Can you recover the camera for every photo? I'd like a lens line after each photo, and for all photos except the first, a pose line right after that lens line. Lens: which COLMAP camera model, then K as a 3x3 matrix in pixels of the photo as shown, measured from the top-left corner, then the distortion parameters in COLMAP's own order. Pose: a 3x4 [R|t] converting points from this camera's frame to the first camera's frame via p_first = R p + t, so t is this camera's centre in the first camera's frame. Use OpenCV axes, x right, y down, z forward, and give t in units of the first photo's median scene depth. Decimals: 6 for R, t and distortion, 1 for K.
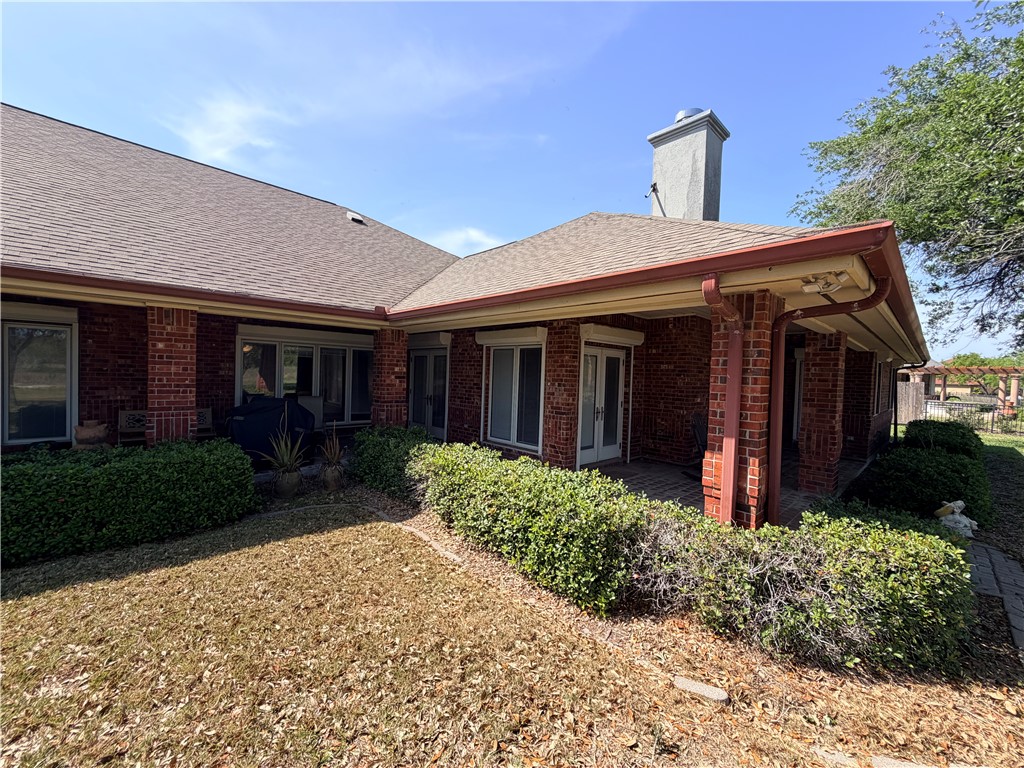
lens RADIAL K [[410.1, 0, 510.2], [0, 410.1, 385.2], [0, 0, 1]] dist [-0.000245, 0.000135]
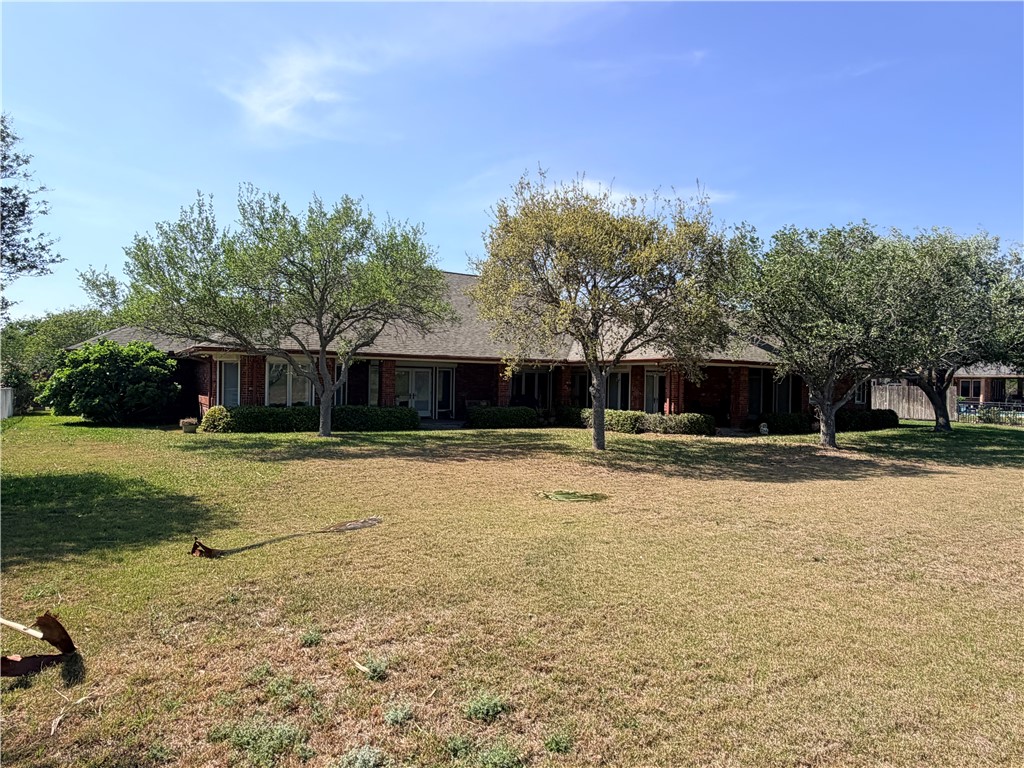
lens RADIAL K [[622.0, 0, 512.0], [0, 622.0, 384.0], [0, 0, 1]] dist [0.312462, 0.000044]
pose [[0.974136, -0.020981, -0.224988, 0.302019], [0.012399, 0.999143, -0.039489, 0.159917], [0.225623, 0.035678, 0.973561, -3.810998]]
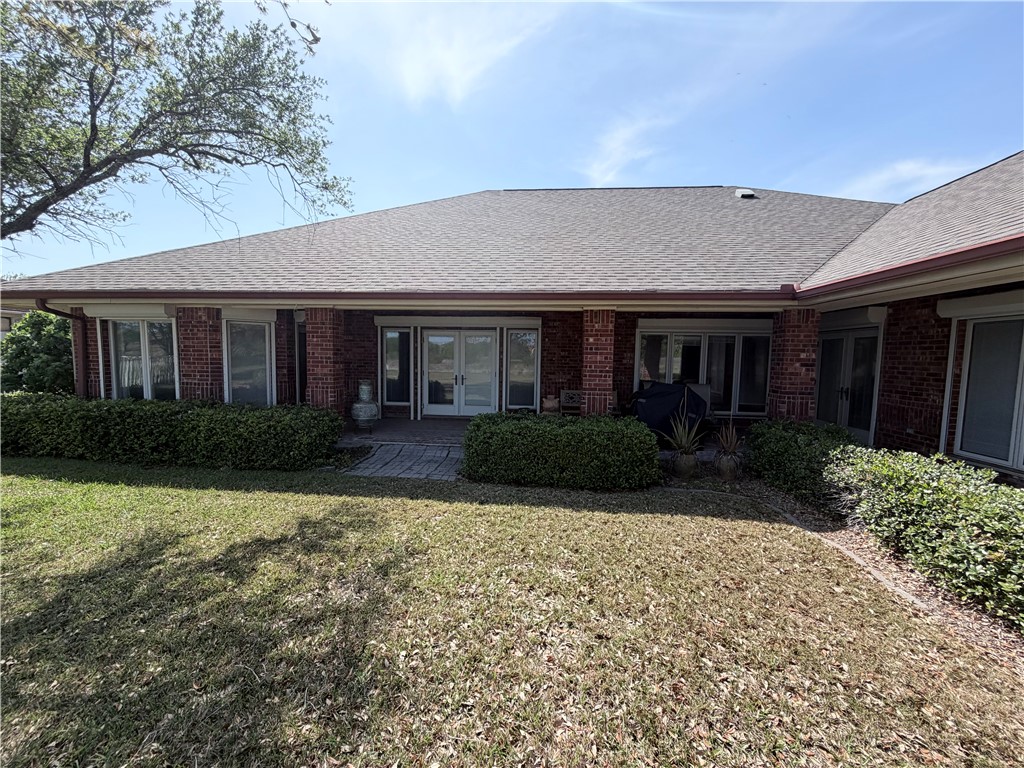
lens RADIAL K [[410.1, 0, 510.2], [0, 410.1, 385.2], [0, 0, 1]] dist [-0.000245, 0.000135]
pose [[0.663453, 0.033695, -0.747459, -0.064761], [-0.015664, 0.999392, 0.031150, 0.009931], [0.748054, -0.008958, 0.663577, -0.047463]]
